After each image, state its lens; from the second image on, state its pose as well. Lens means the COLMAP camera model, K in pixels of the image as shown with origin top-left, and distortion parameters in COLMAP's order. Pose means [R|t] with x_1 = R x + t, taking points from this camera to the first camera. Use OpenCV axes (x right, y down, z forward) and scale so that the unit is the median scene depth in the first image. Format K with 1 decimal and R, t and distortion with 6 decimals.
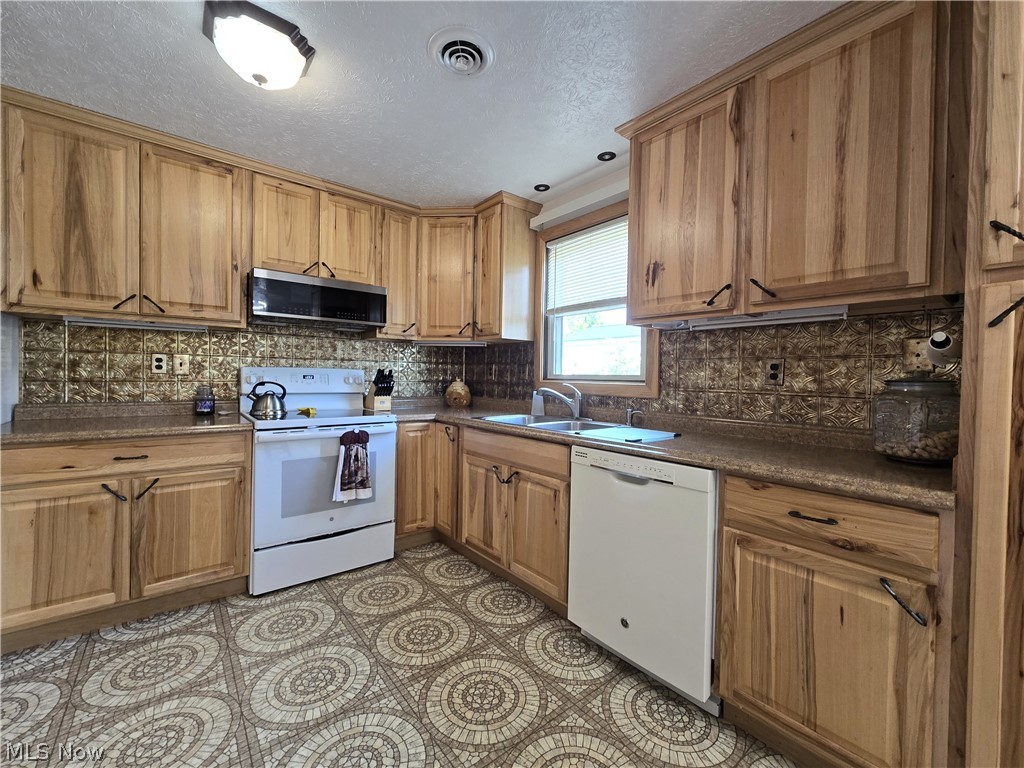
lens RADIAL K [[417.8, 0, 505.4], [0, 417.8, 379.8], [0, 0, 1]] dist [-0.001216, 0.000632]
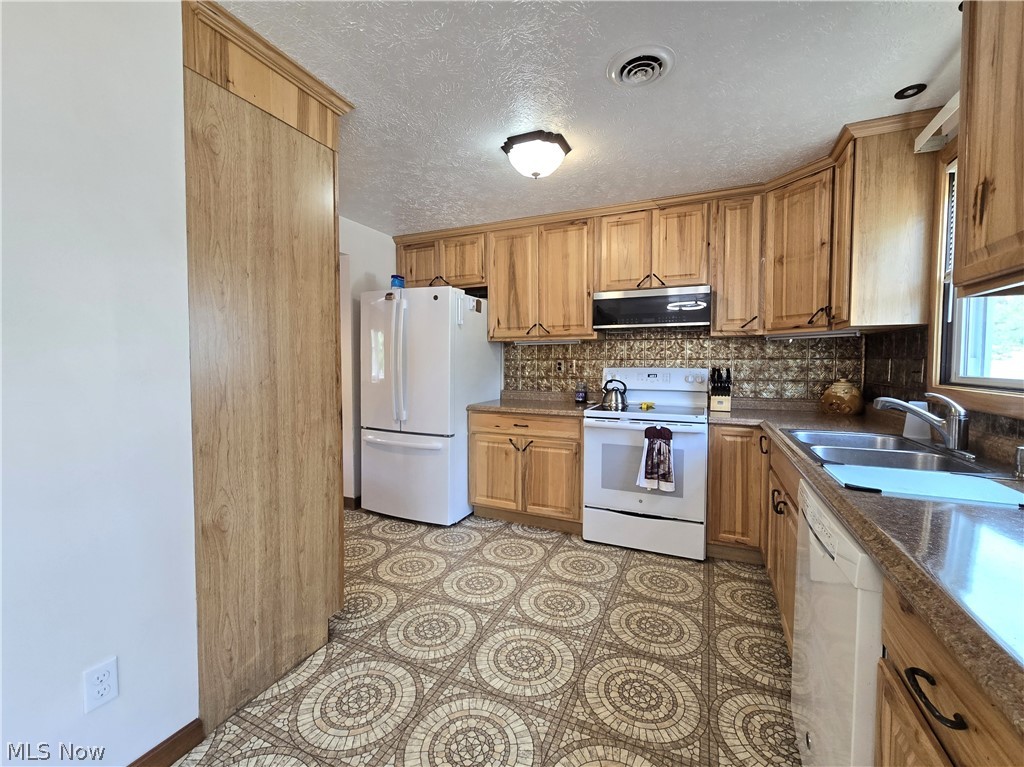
lens RADIAL K [[417.8, 0, 505.7], [0, 417.8, 379.6], [0, 0, 1]] dist [-0.001216, 0.000632]
pose [[0.458109, 0.020564, -0.888658, 0.489523], [-0.001270, 0.999746, 0.022480, -0.029165], [0.888895, -0.009170, 0.458019, 0.170889]]
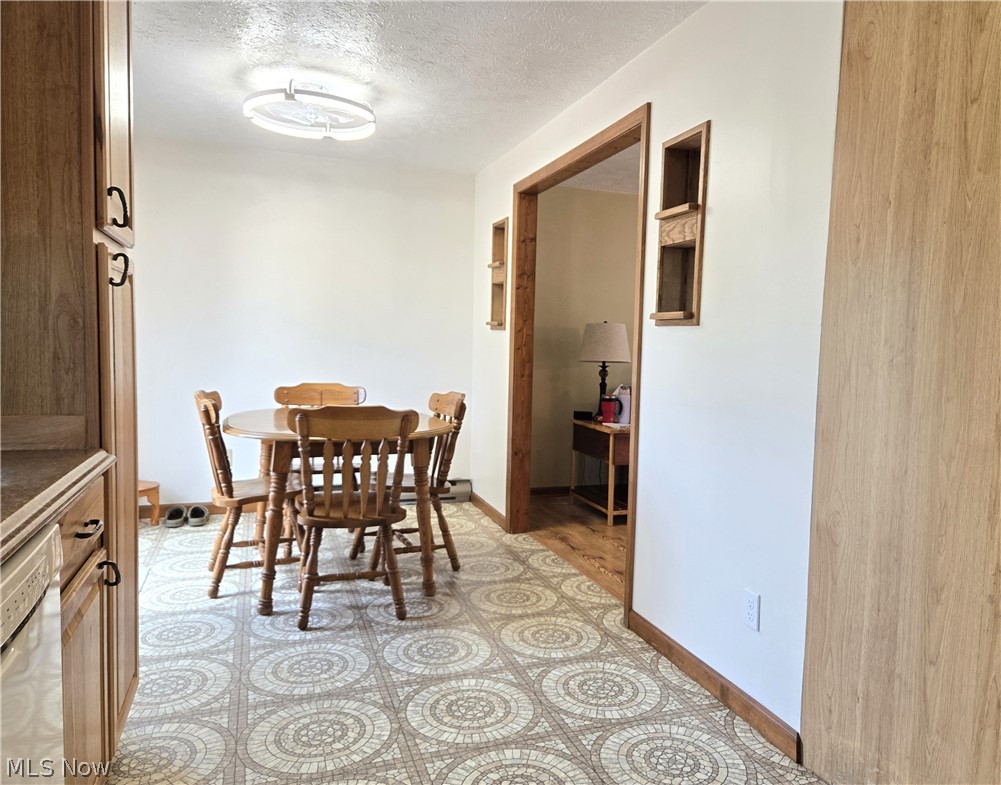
lens RADIAL K [[736.0, 0, 543.5], [0, 736.0, 396.2], [0, 0, 1]] dist [0.060334, -0.049171]
pose [[-0.958651, -0.064162, 0.277258, -0.192411], [-0.042021, 0.995488, 0.085081, -0.021712], [-0.281465, 0.069912, -0.957021, 1.056543]]
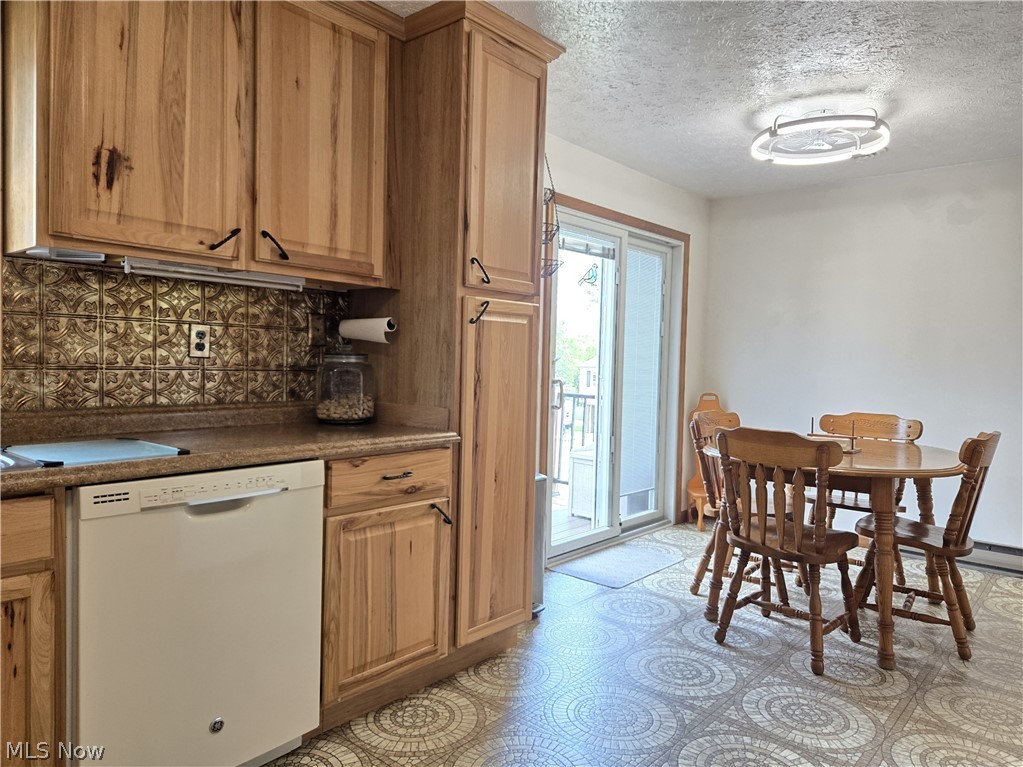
lens RADIAL K [[717.4, 0, 510.5], [0, 717.4, 384.9], [0, 0, 1]] dist [0.057562, -0.035683]
pose [[-0.187545, -0.058084, 0.980537, -0.658807], [-0.018491, 0.998282, 0.055598, -0.018955], [-0.982082, -0.007704, -0.188297, 0.564654]]
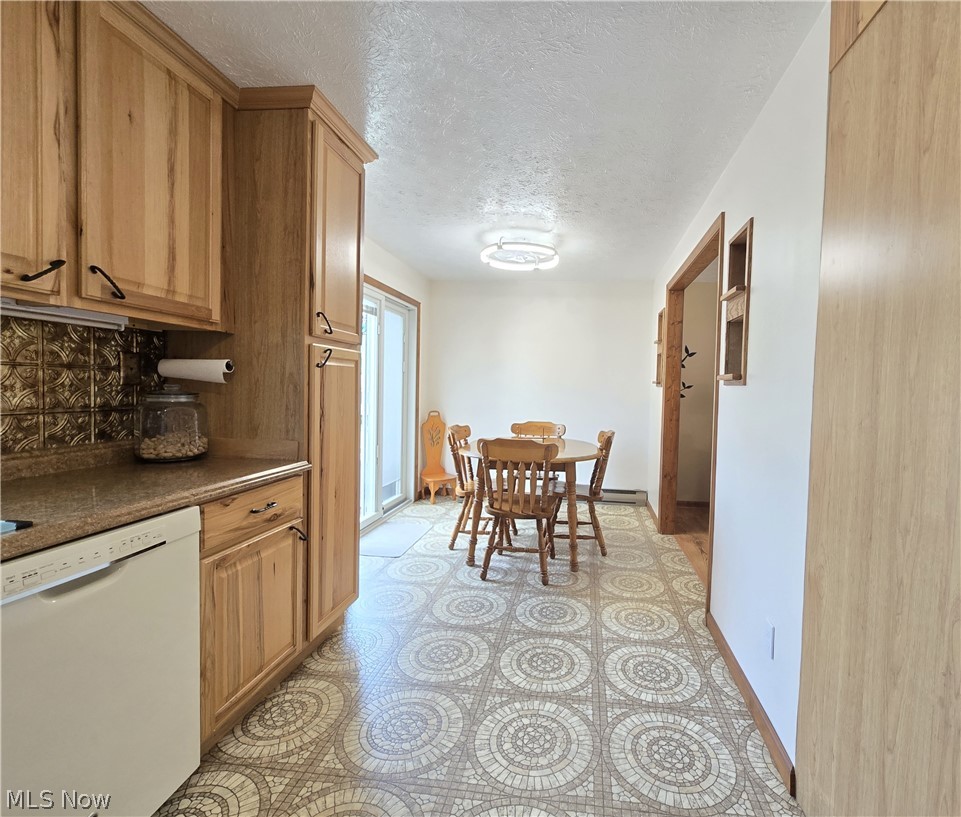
lens RADIAL K [[469.2, 0, 545.8], [0, 469.2, 403.8], [0, 0, 1]] dist [-0.003128, 0.002634]
pose [[-0.727510, -0.060798, 0.683398, -0.438462], [-0.032698, 0.998007, 0.053978, -0.045675], [-0.685317, 0.016924, -0.728048, 0.760987]]
